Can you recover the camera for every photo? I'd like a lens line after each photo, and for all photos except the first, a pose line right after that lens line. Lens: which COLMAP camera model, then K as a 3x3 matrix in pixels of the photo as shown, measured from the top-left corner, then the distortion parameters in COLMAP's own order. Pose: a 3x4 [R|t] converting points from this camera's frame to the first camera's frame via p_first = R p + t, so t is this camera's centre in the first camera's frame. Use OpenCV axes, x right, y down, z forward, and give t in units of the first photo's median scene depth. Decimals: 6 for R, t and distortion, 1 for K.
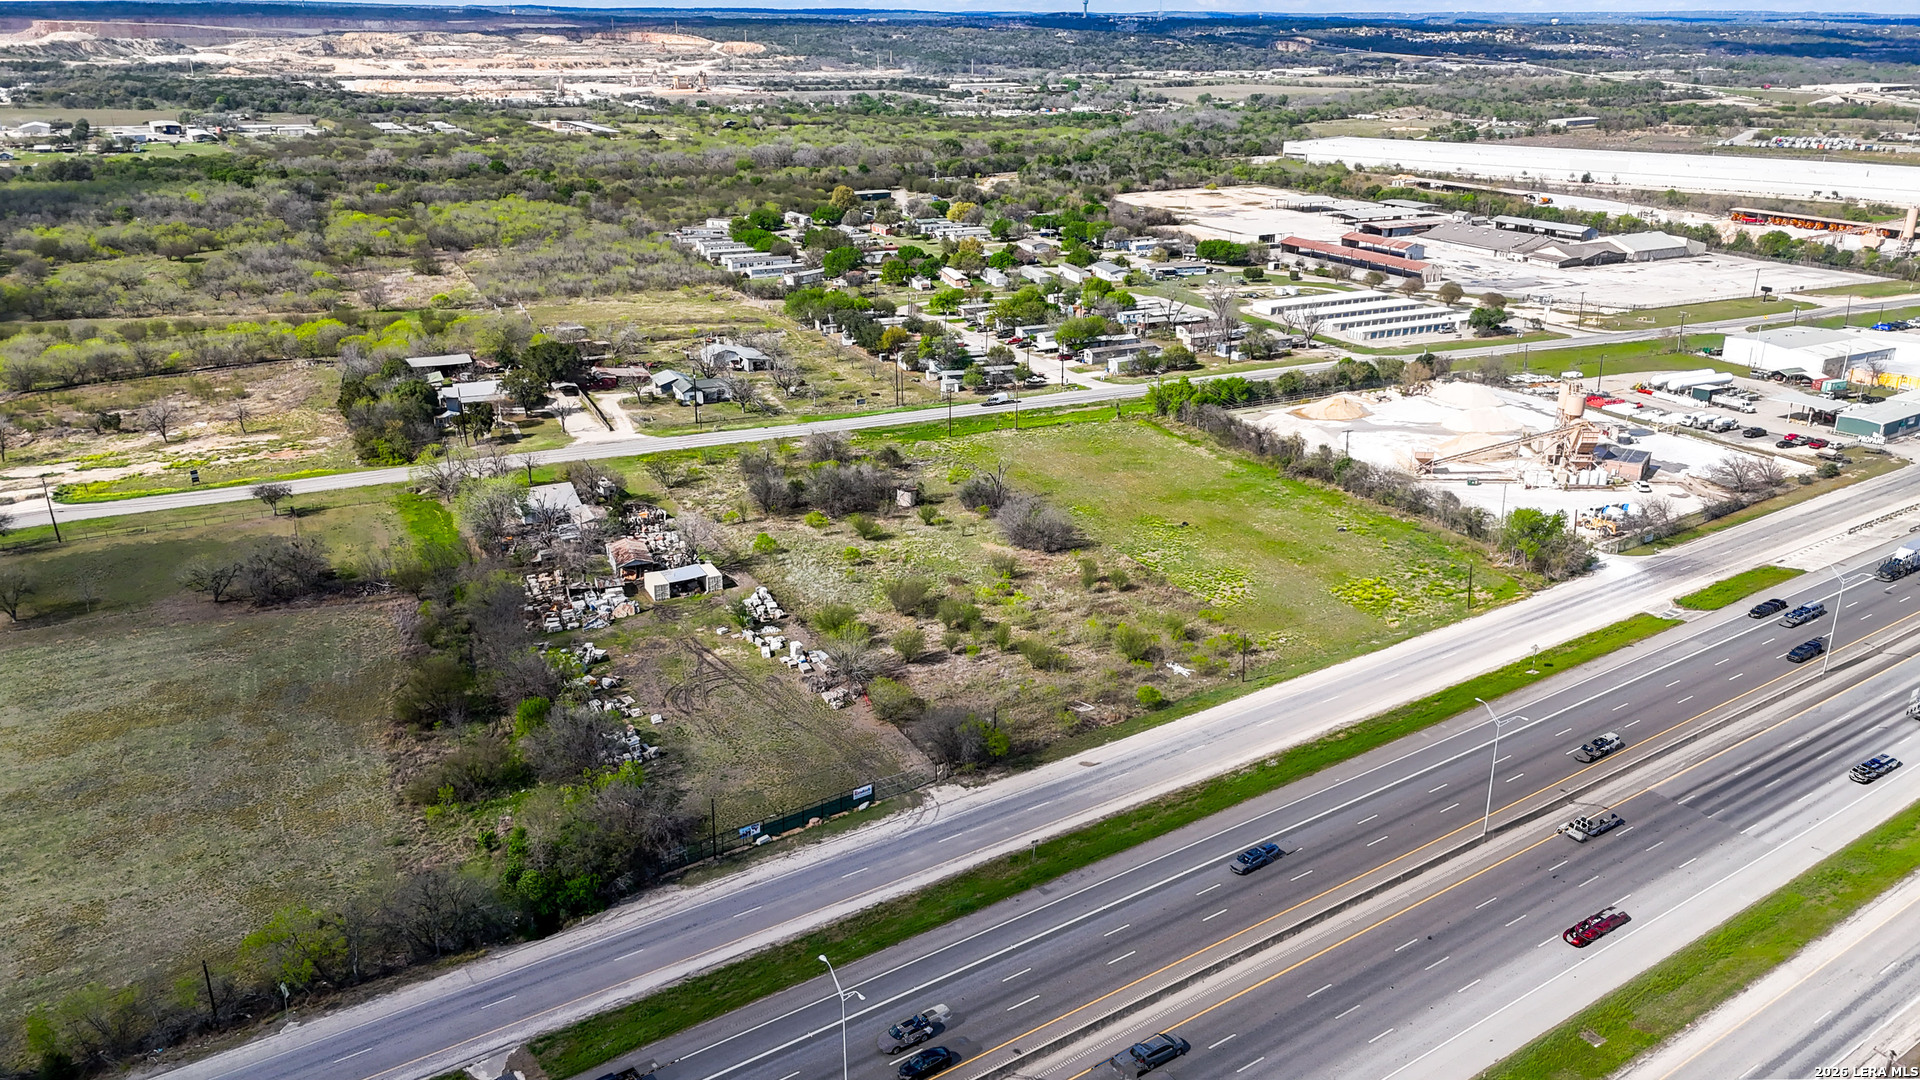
lens RADIAL K [[1447.1, 0, 960.0], [0, 1447.1, 540.0], [0, 0, 1]] dist [0.063804, -0.058436]
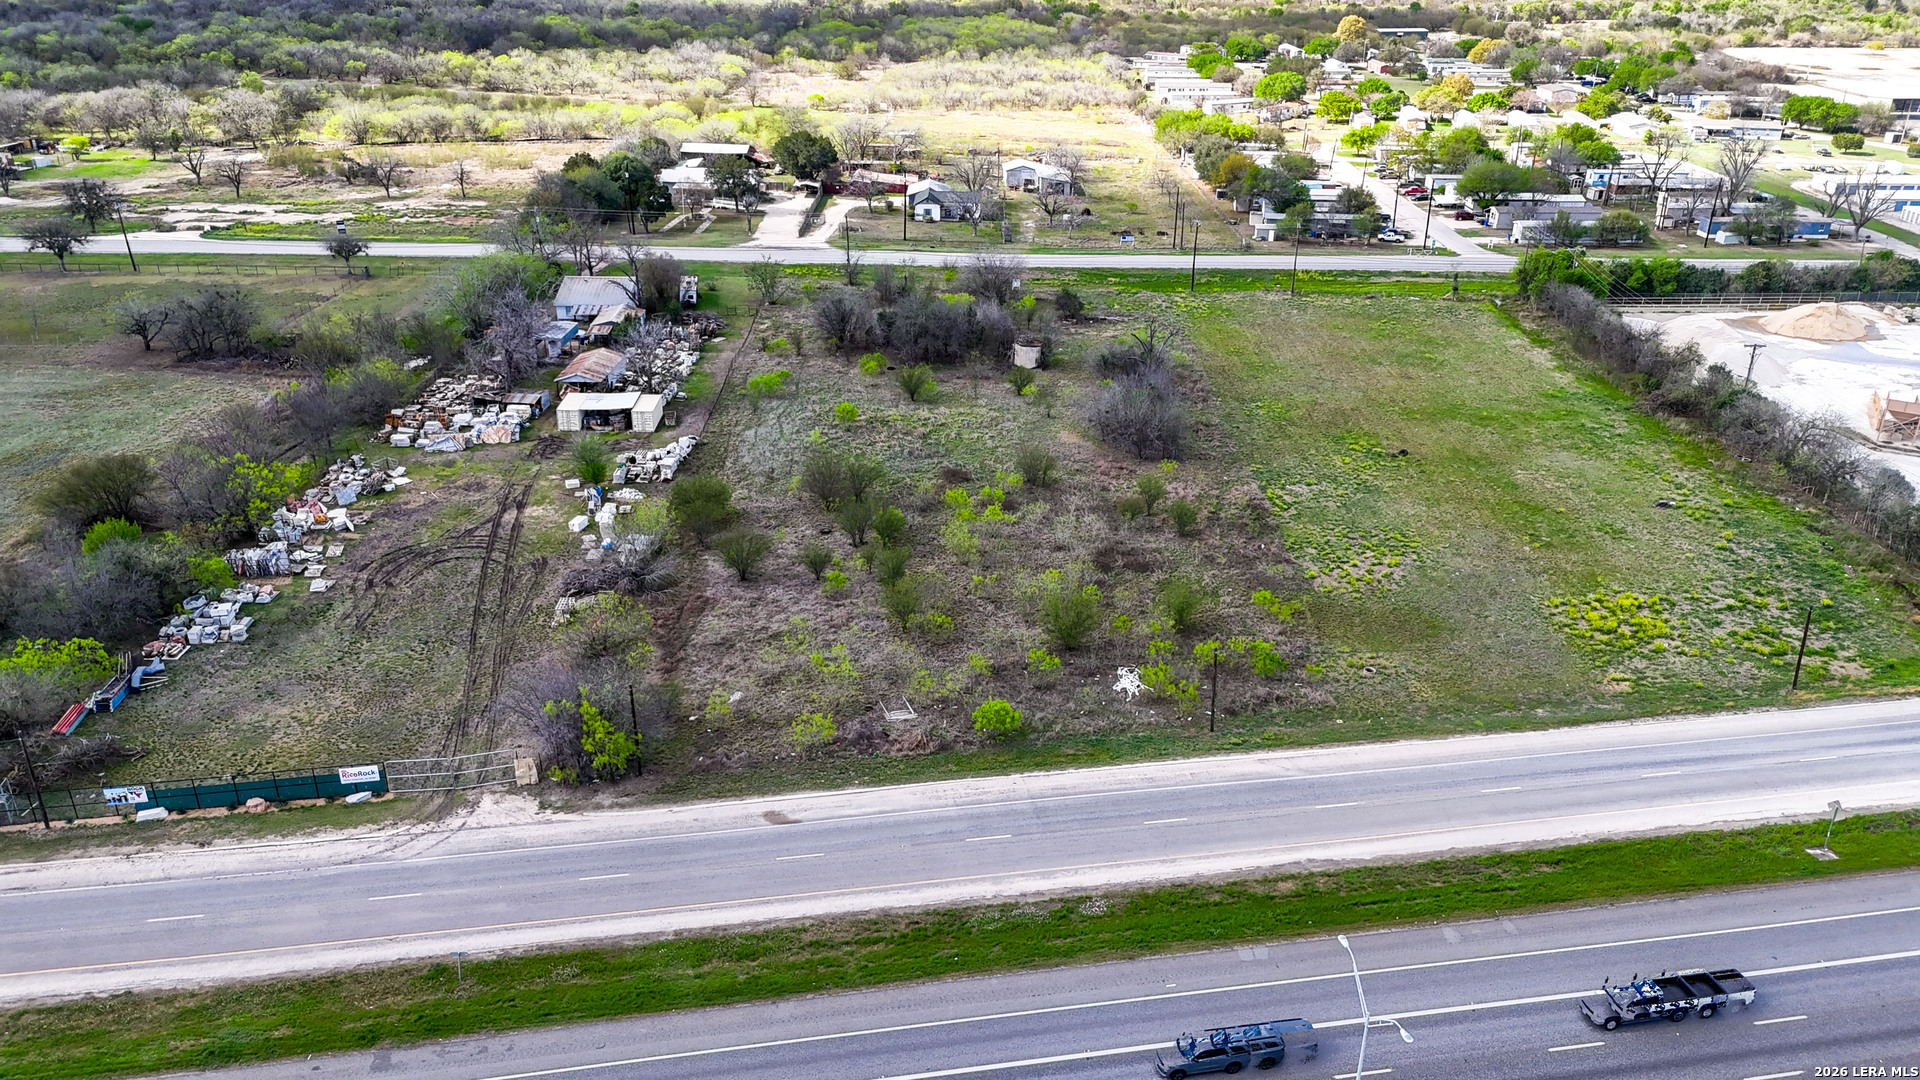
lens RADIAL K [[1417.7, 0, 961.2], [0, 1417.7, 545.7], [0, 0, 1]] dist [0.063756, -0.055876]
pose [[0.906465, 0.187723, -0.378260, 0.096010], [-0.153693, 0.980984, 0.118531, -0.006701], [0.393318, -0.049308, 0.918079, 0.150685]]
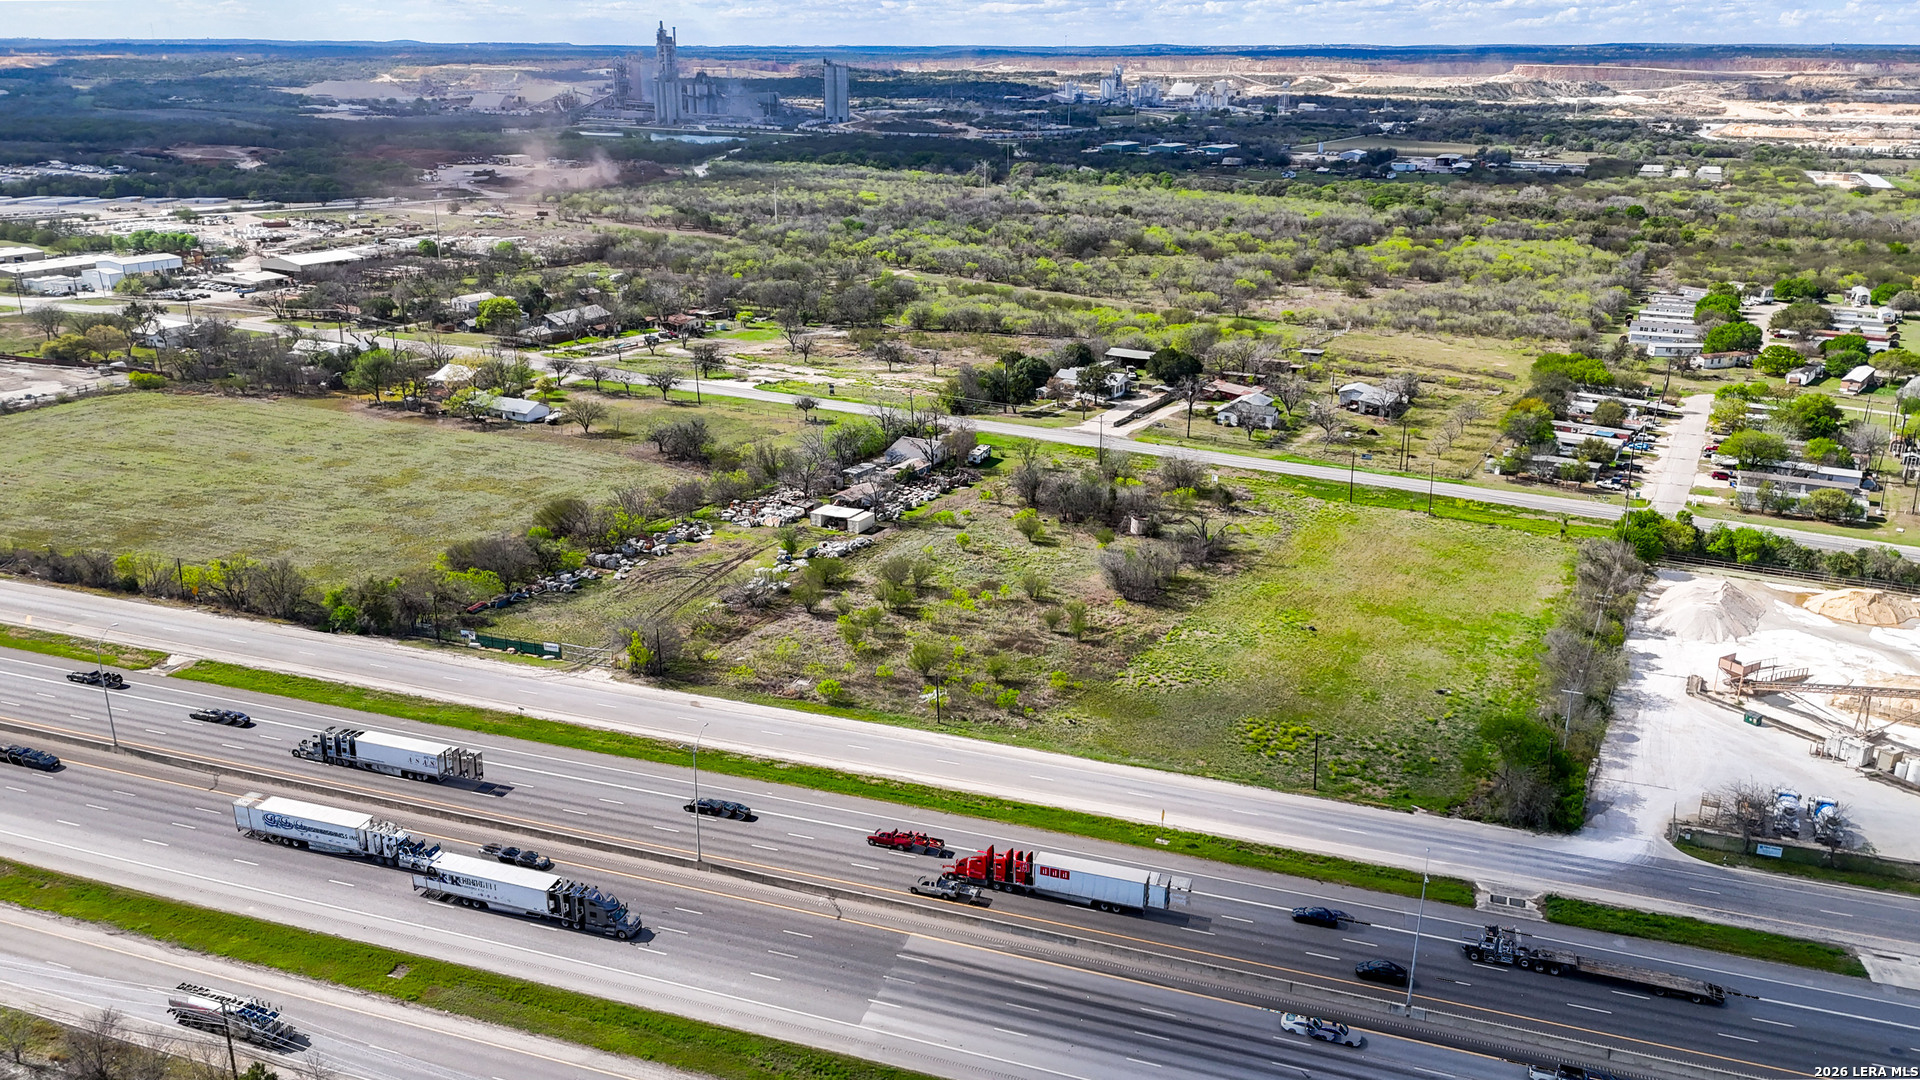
lens RADIAL K [[1445.7, 0, 957.5], [0, 1445.7, 522.5], [0, 0, 1]] dist [0.090513, -0.111804]
pose [[0.583758, 0.249766, -0.772557, 0.296254], [-0.278986, 0.955278, 0.098032, -0.042121], [0.762491, 0.158306, 0.627333, 0.119948]]
